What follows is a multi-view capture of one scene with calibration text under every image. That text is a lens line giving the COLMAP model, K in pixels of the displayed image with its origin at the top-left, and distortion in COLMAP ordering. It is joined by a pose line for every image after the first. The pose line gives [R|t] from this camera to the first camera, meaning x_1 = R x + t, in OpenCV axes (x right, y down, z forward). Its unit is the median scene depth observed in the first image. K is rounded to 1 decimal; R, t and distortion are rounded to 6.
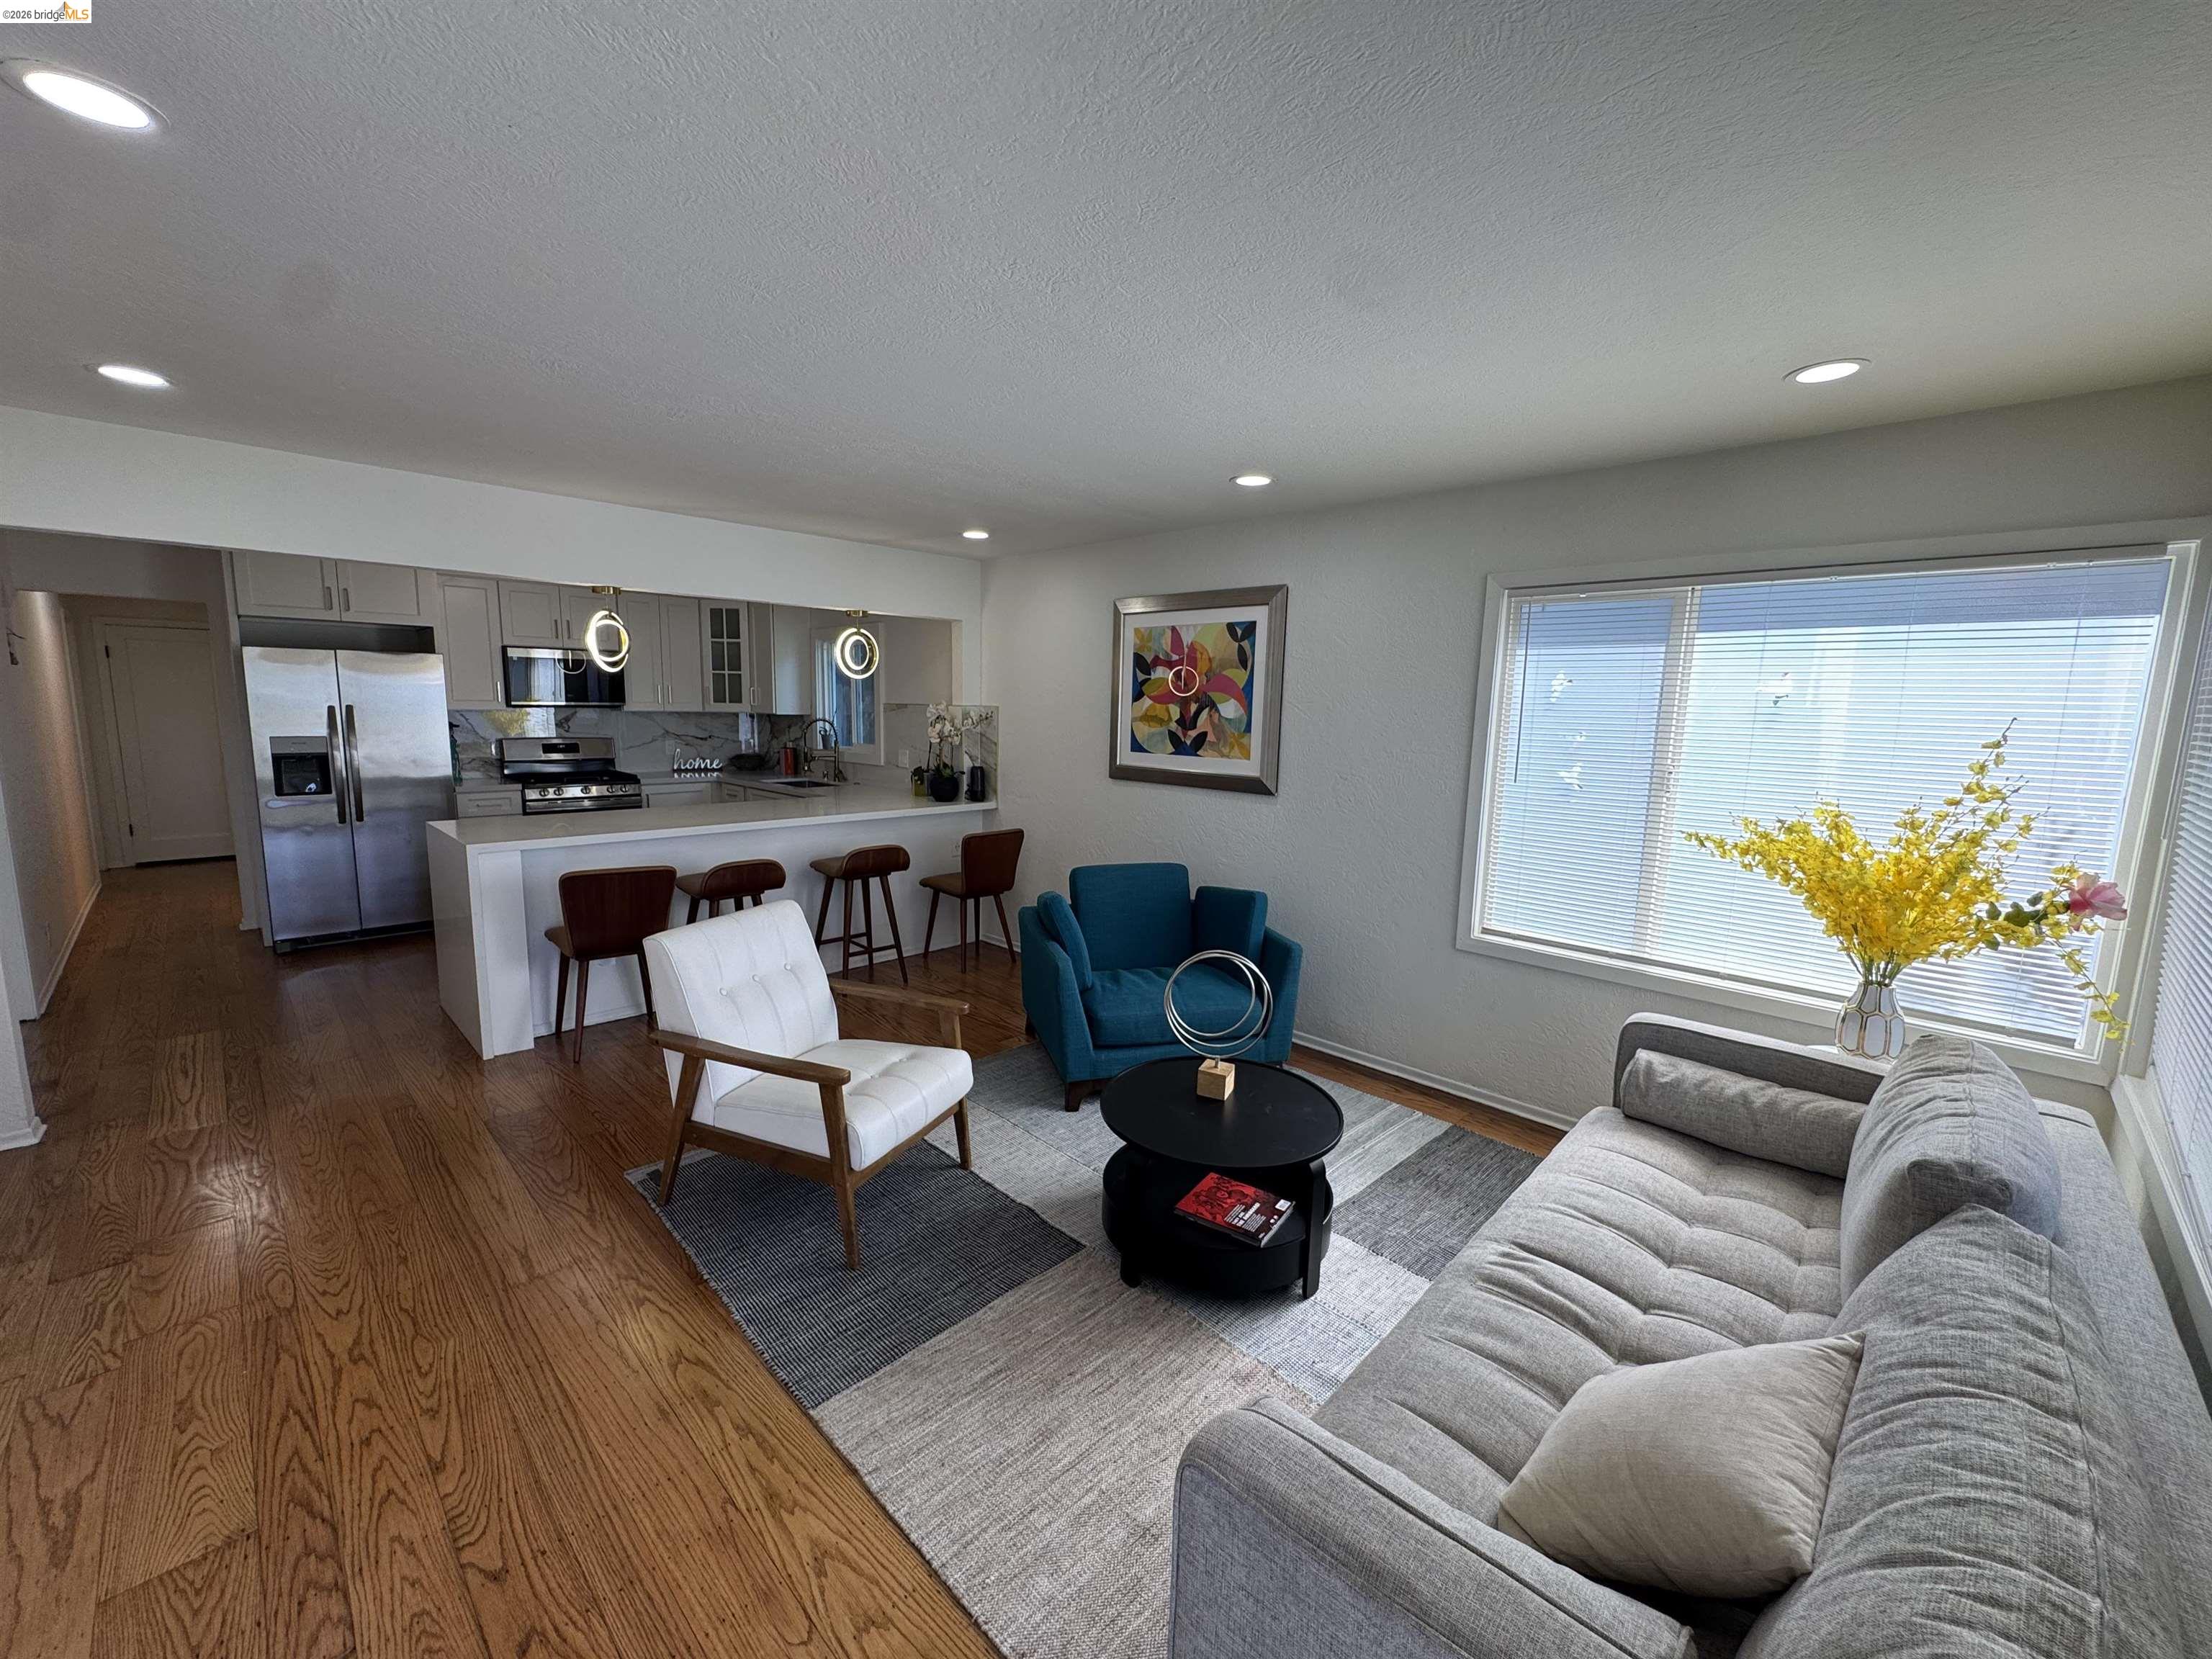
lens RADIAL K [[884.8, 0, 1105.1], [0, 884.8, 827.0], [0, 0, 1]] dist [-0.003609, -0.000047]
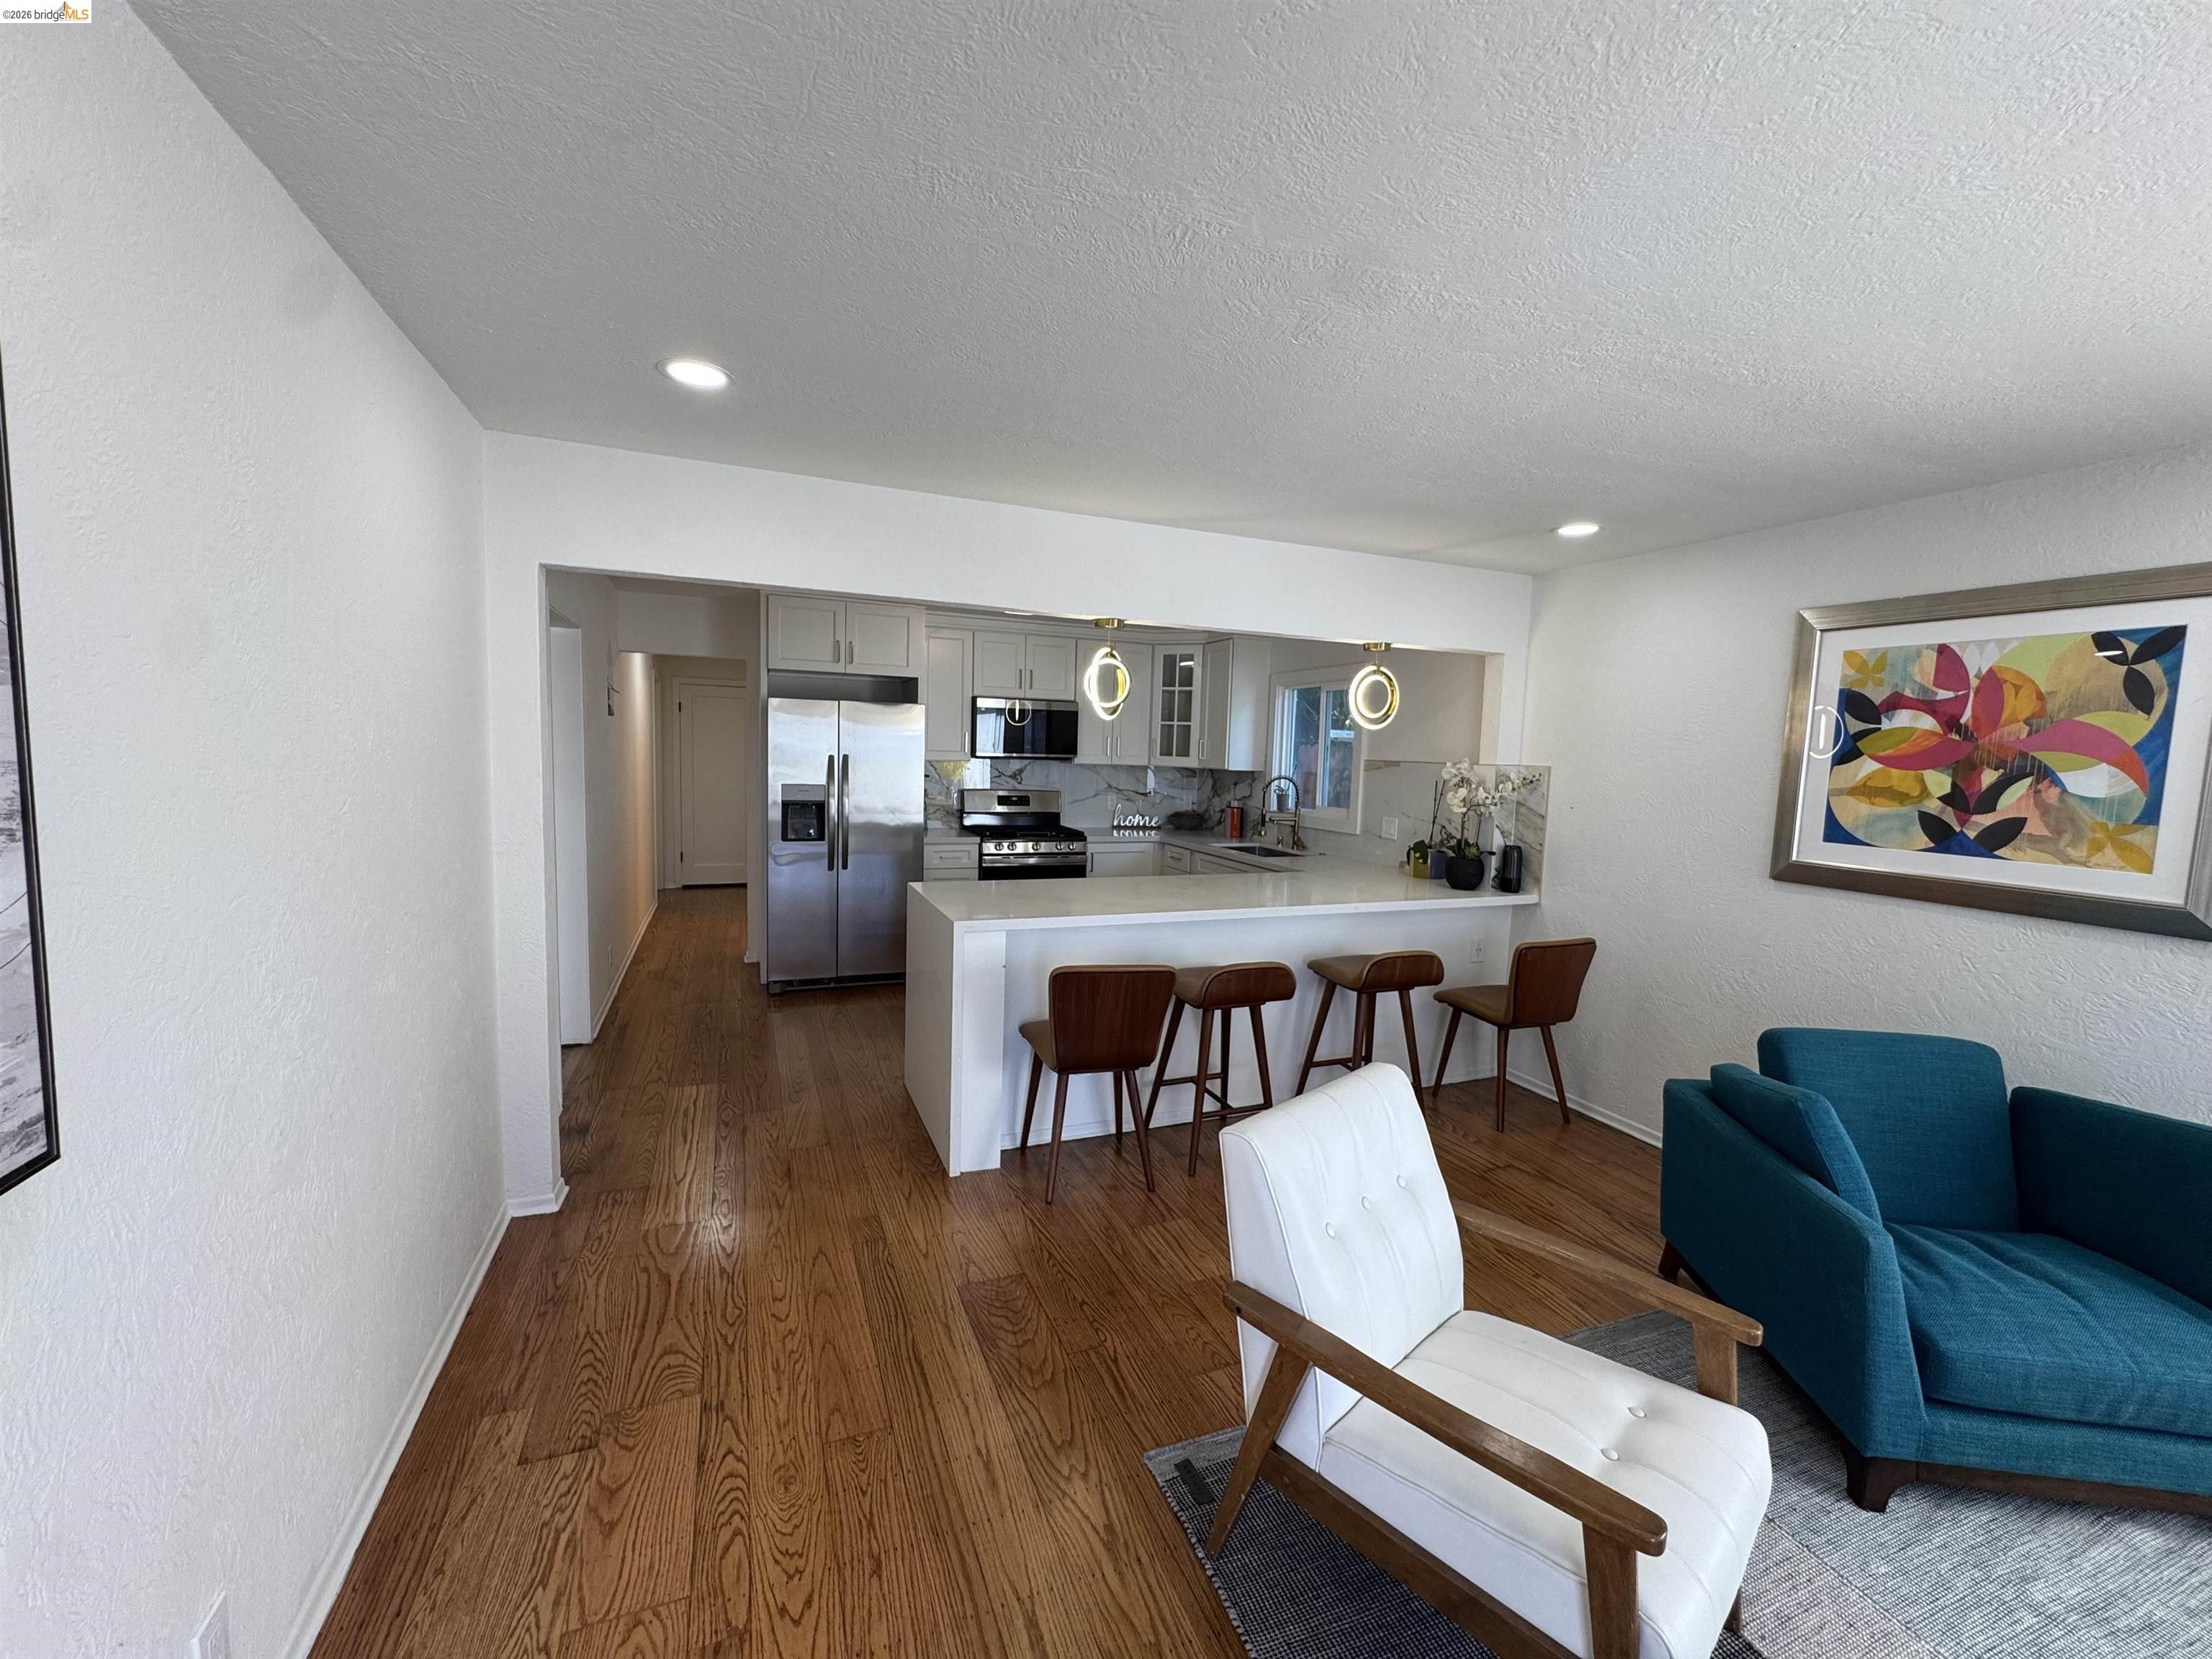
lens RADIAL K [[884.8, 0, 1104.0], [0, 884.8, 827.5], [0, 0, 1]] dist [-0.003609, -0.000047]
pose [[0.919257, 0.044264, -0.391162, -0.214206], [-0.067388, 0.996685, -0.045583, -0.032886], [0.387848, 0.068262, 0.919192, 0.219054]]
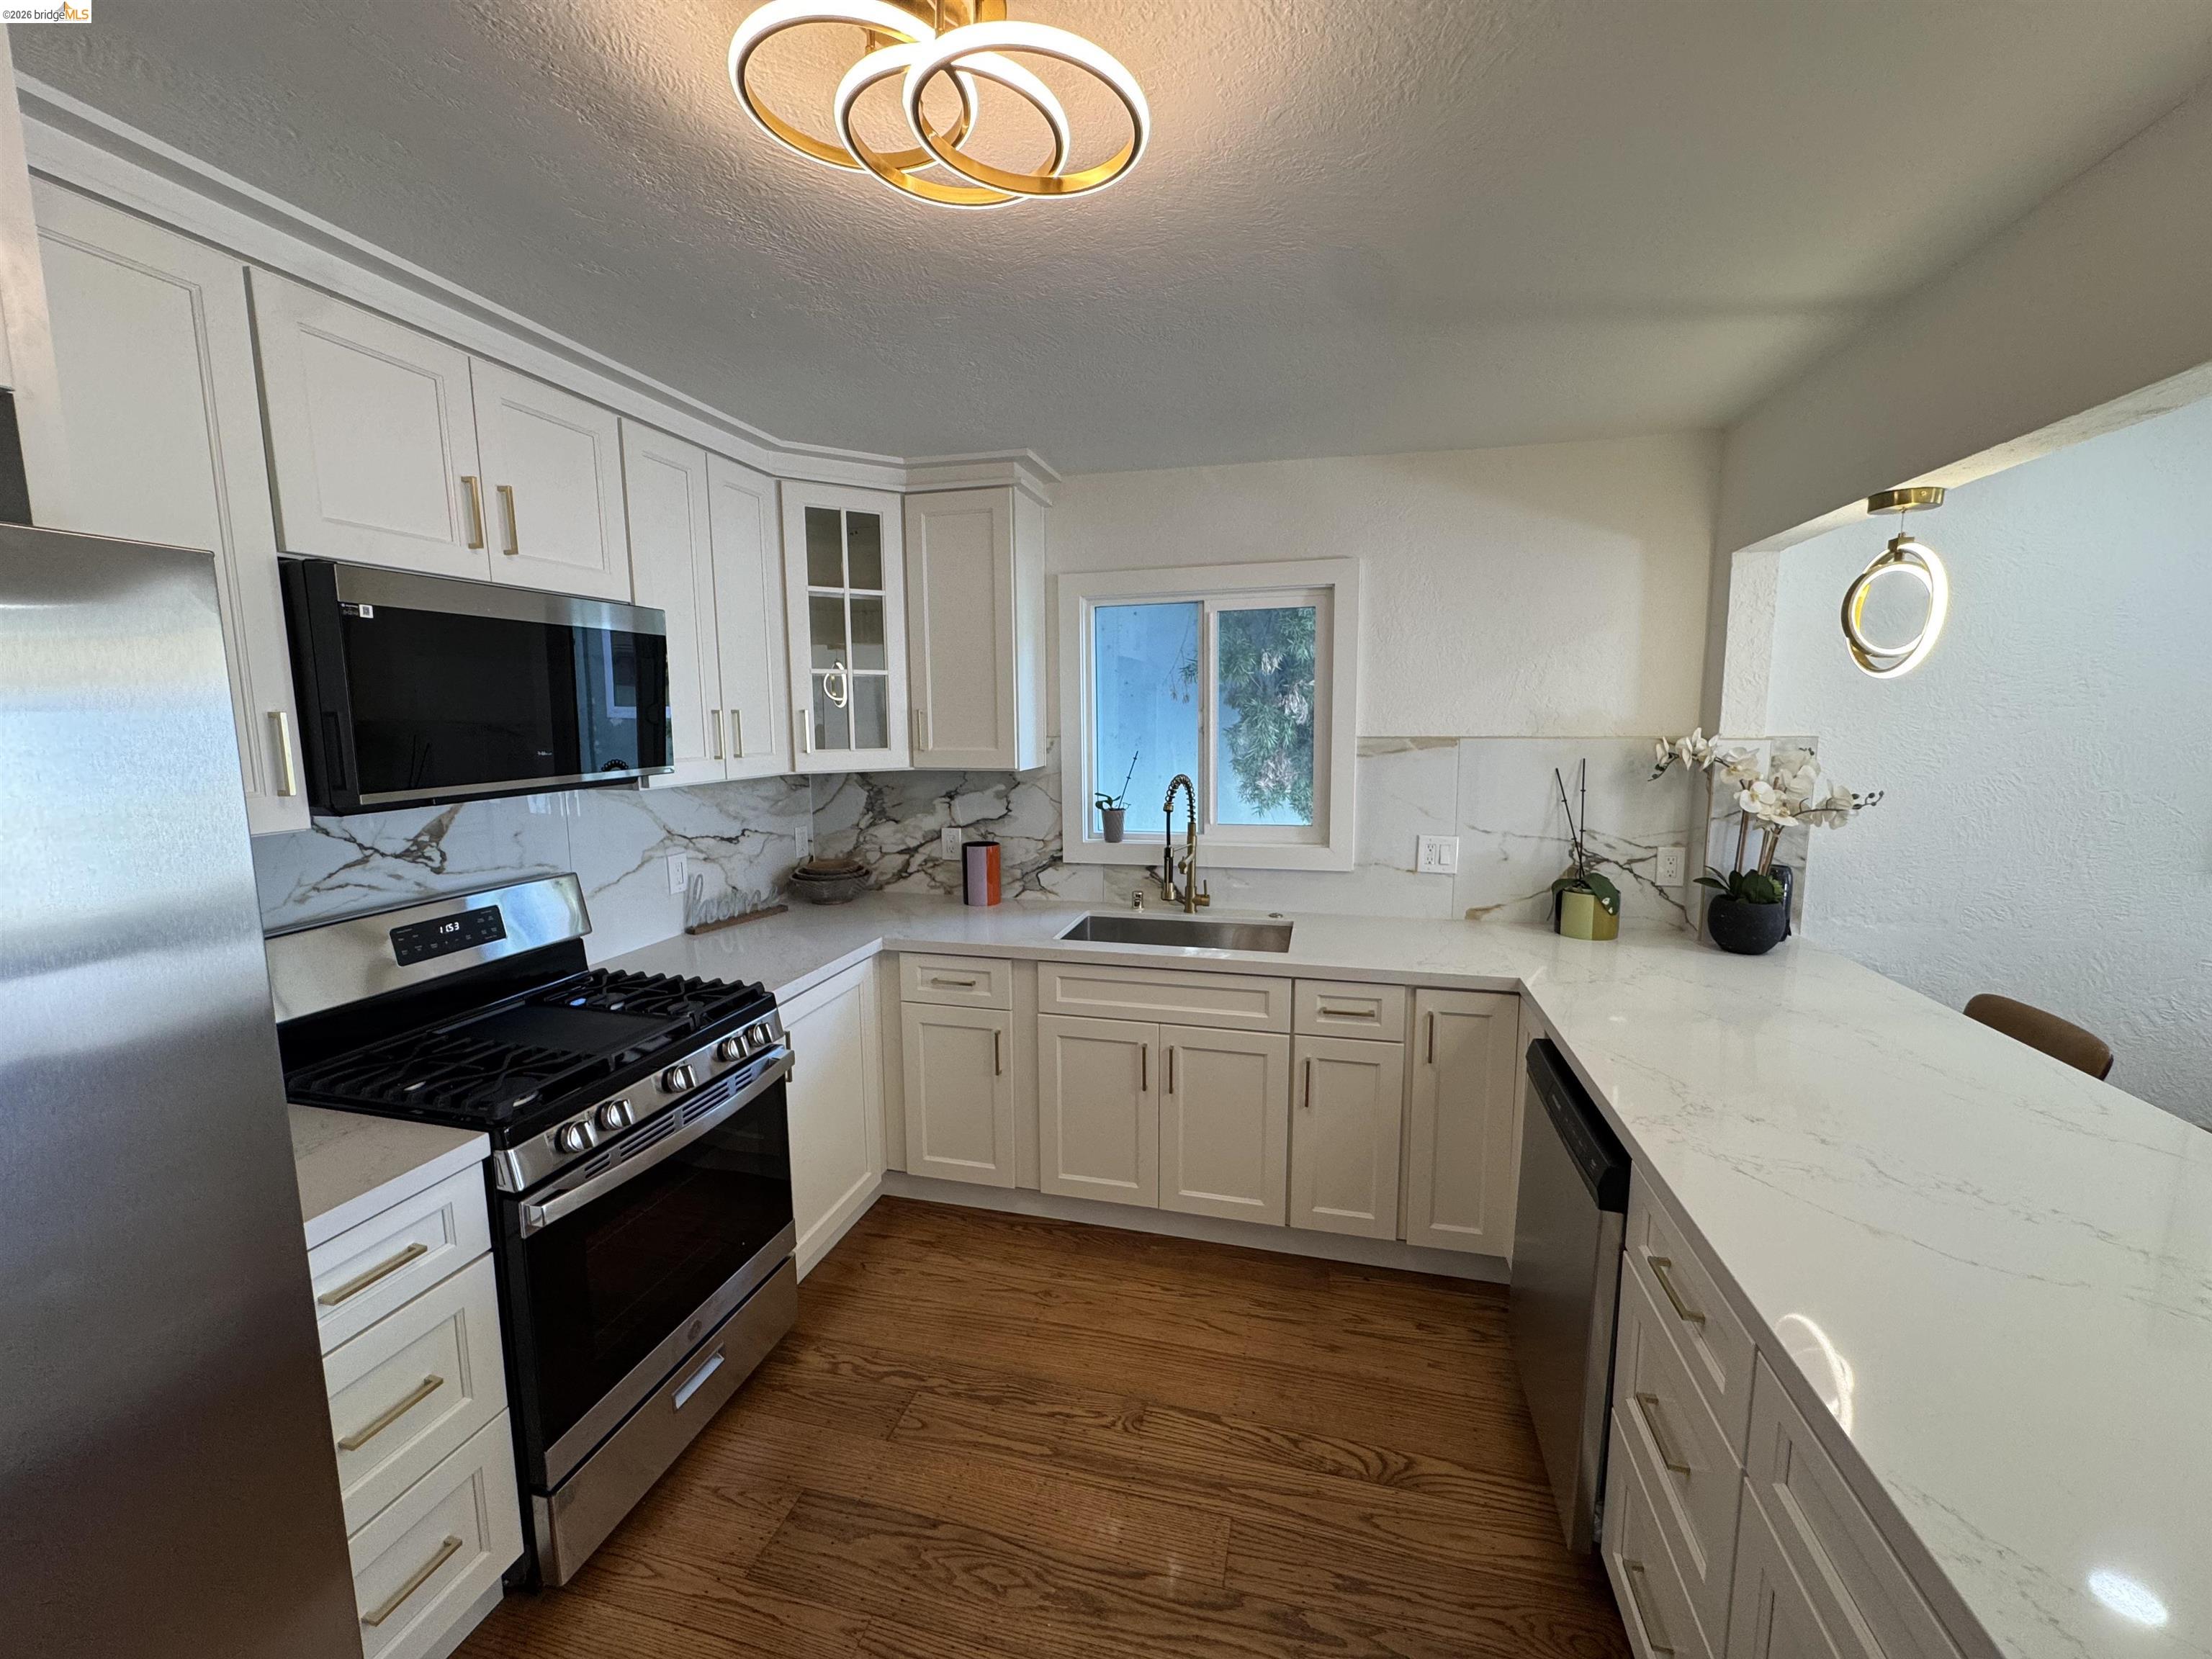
lens RADIAL K [[884.8, 0, 1104.4], [0, 884.8, 826.6], [0, 0, 1]] dist [-0.003609, -0.000047]
pose [[0.865217, -0.090131, 0.493230, -0.855965], [0.093323, 0.995469, 0.018203, -0.164388], [-0.492637, 0.030280, 0.869708, 0.962262]]
